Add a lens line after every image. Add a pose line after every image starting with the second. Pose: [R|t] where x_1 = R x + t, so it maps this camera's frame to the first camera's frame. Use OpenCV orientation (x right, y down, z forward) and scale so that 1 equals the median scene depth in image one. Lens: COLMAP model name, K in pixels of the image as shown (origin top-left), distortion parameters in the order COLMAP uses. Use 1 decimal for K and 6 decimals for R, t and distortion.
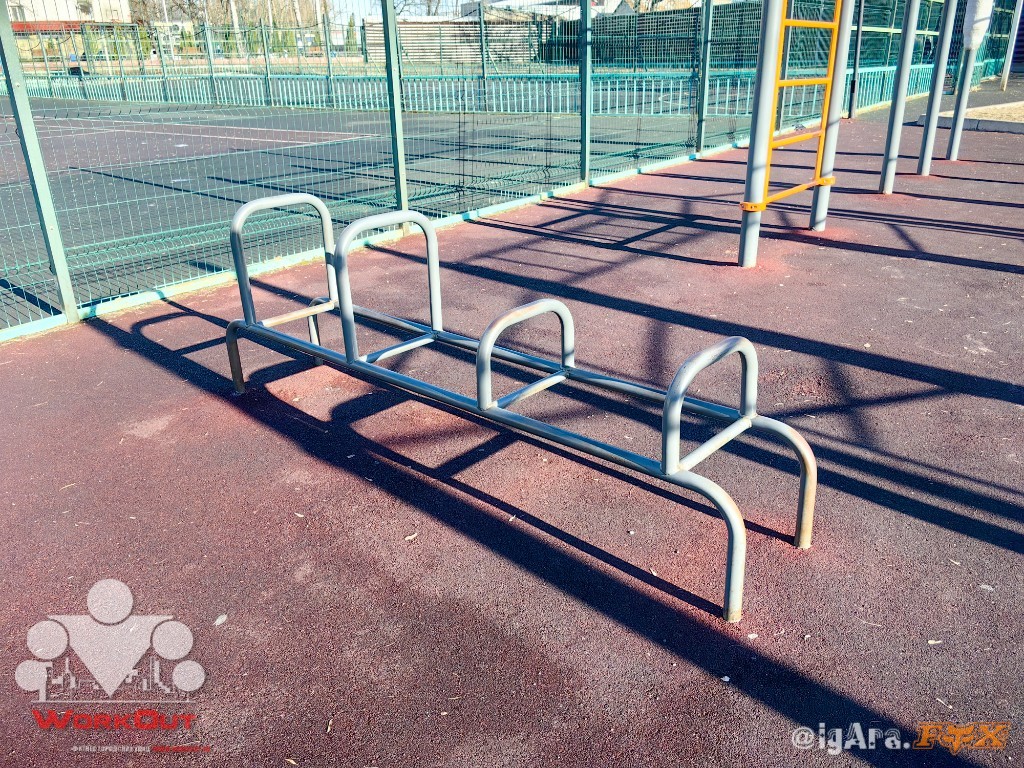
lens RADIAL K [[798.1, 0, 518.4], [0, 798.1, 385.6], [0, 0, 1]] dist [0.011978, -0.023808]
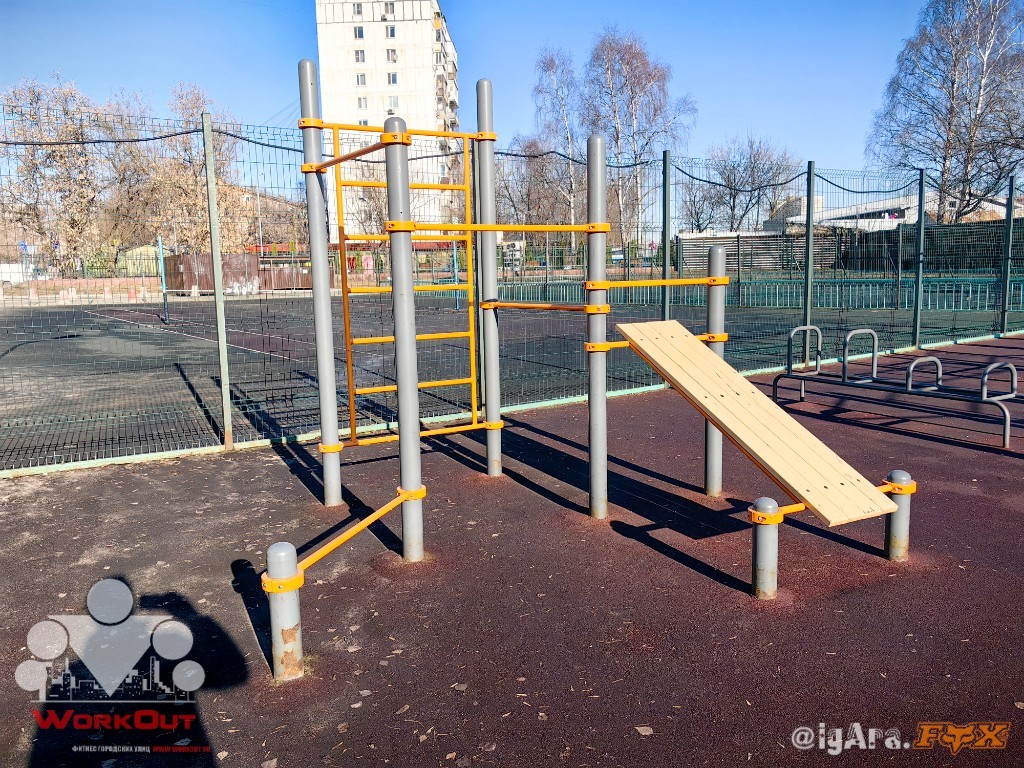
lens RADIAL K [[798.1, 0, 511.2], [0, 798.1, 394.3], [0, 0, 1]] dist [0.011978, -0.023808]
pose [[0.940662, 0.043199, -0.336584, -0.108088], [-0.118755, 0.971052, -0.207258, 0.207032], [0.317887, 0.234931, 0.918561, -0.535866]]
